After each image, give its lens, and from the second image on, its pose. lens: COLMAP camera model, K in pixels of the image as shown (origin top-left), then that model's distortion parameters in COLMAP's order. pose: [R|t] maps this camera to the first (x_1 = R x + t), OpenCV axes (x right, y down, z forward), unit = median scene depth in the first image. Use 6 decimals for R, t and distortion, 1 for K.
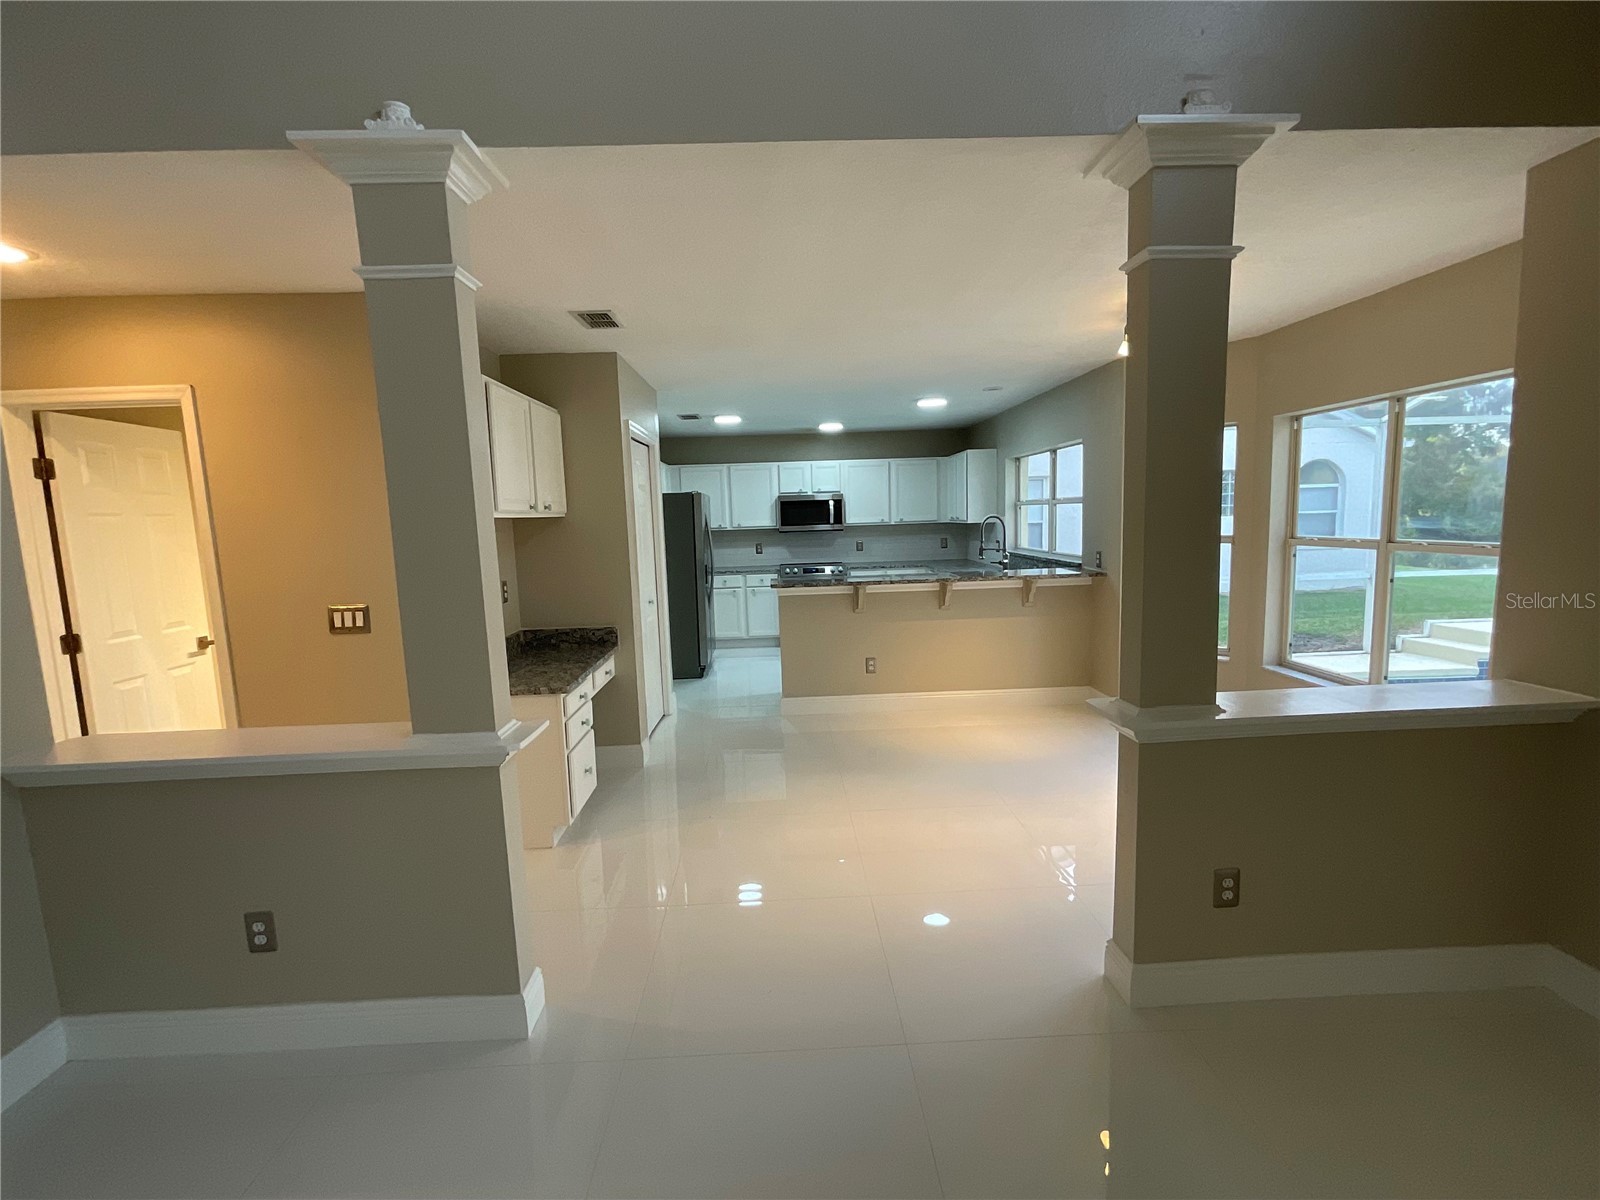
lens RADIAL K [[718.5, 0, 799.1], [0, 718.5, 609.7], [0, 0, 1]] dist [0.003895, 0.000745]
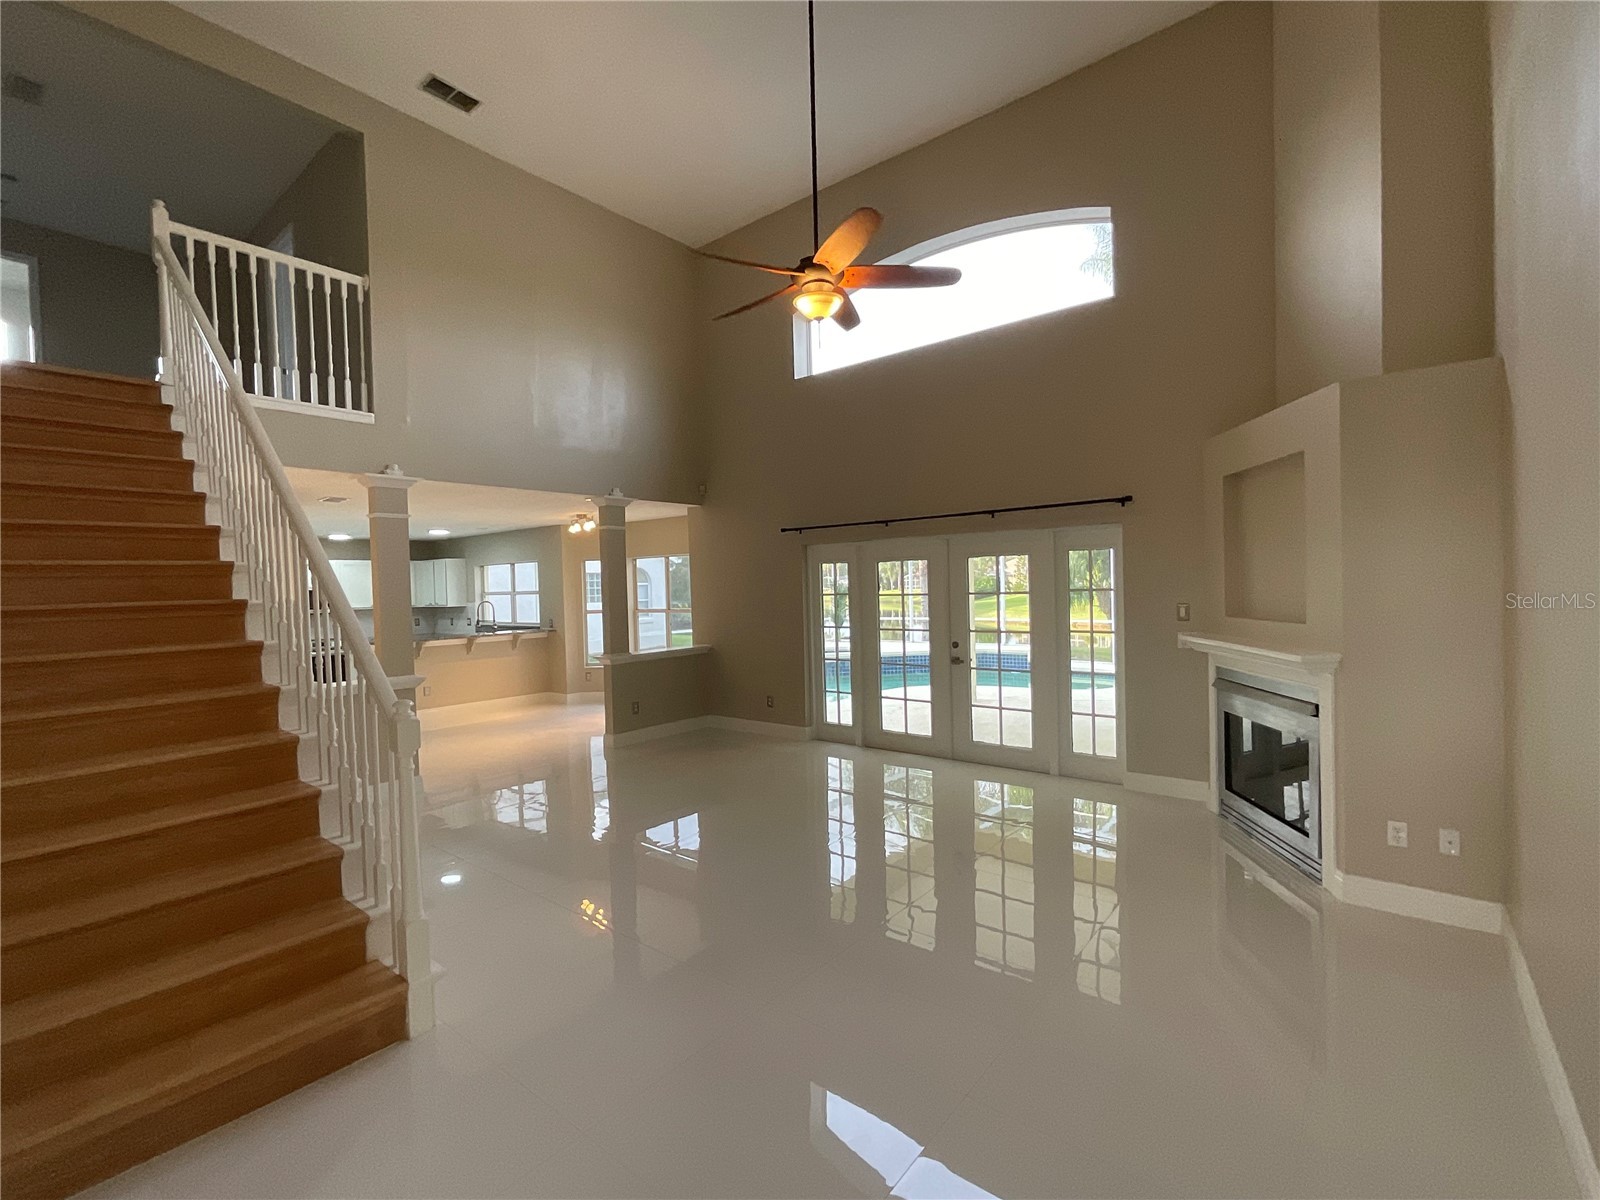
lens RADIAL K [[718.5, 0, 793.1], [0, 718.5, 601.8], [0, 0, 1]] dist [0.003895, 0.000745]
pose [[0.666733, -0.002704, 0.745291, -0.369804], [0.103466, 0.990646, -0.088966, 0.070631], [-0.738079, 0.136429, 0.660777, -0.477352]]
